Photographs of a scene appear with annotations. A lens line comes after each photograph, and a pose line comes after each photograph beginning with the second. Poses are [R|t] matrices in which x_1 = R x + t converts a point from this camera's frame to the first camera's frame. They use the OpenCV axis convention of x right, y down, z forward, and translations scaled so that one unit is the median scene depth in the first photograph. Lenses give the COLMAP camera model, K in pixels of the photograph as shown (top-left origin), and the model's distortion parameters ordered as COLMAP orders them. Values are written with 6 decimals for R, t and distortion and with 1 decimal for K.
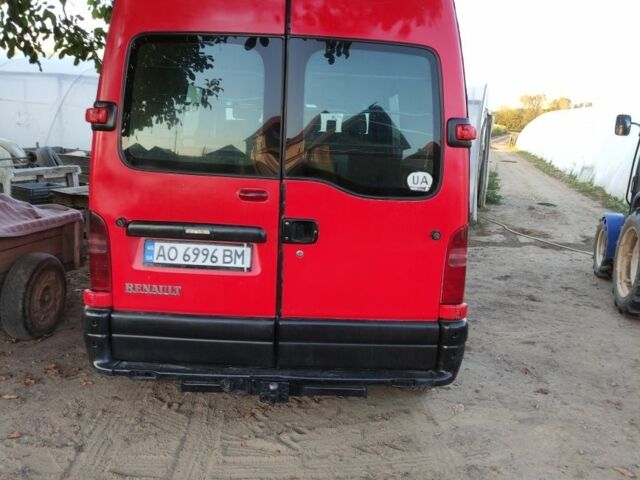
lens RADIAL K [[635.9, 0, 320.0], [0, 635.9, 240.0], [0, 0, 1]] dist [0.021966, 0.004692]
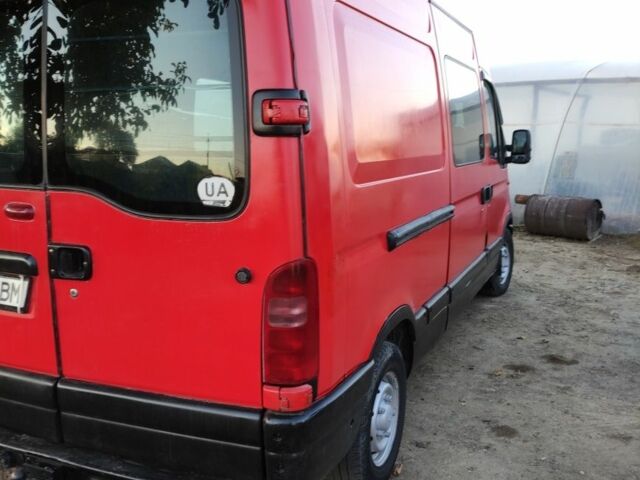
lens RADIAL K [[635.9, 0, 320.0], [0, 635.9, 240.0], [0, 0, 1]] dist [0.021966, 0.004692]
pose [[0.906636, 0.022411, -0.421318, 0.524129], [-0.028700, 0.999551, -0.008590, -0.040403], [0.420936, 0.019880, 0.906872, 0.458951]]
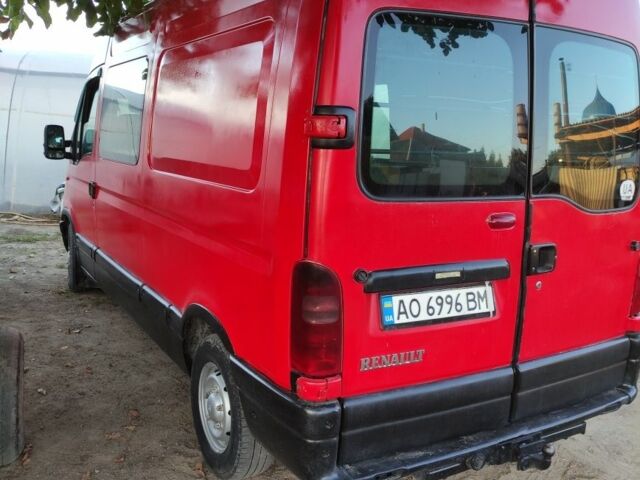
lens RADIAL K [[635.9, 0, 320.0], [0, 635.9, 240.0], [0, 0, 1]] dist [0.021966, 0.004692]
pose [[0.879908, -0.101839, 0.464102, -0.669213], [0.095597, 0.994731, 0.037029, -0.096646], [-0.465428, 0.011785, 0.885007, 0.388136]]
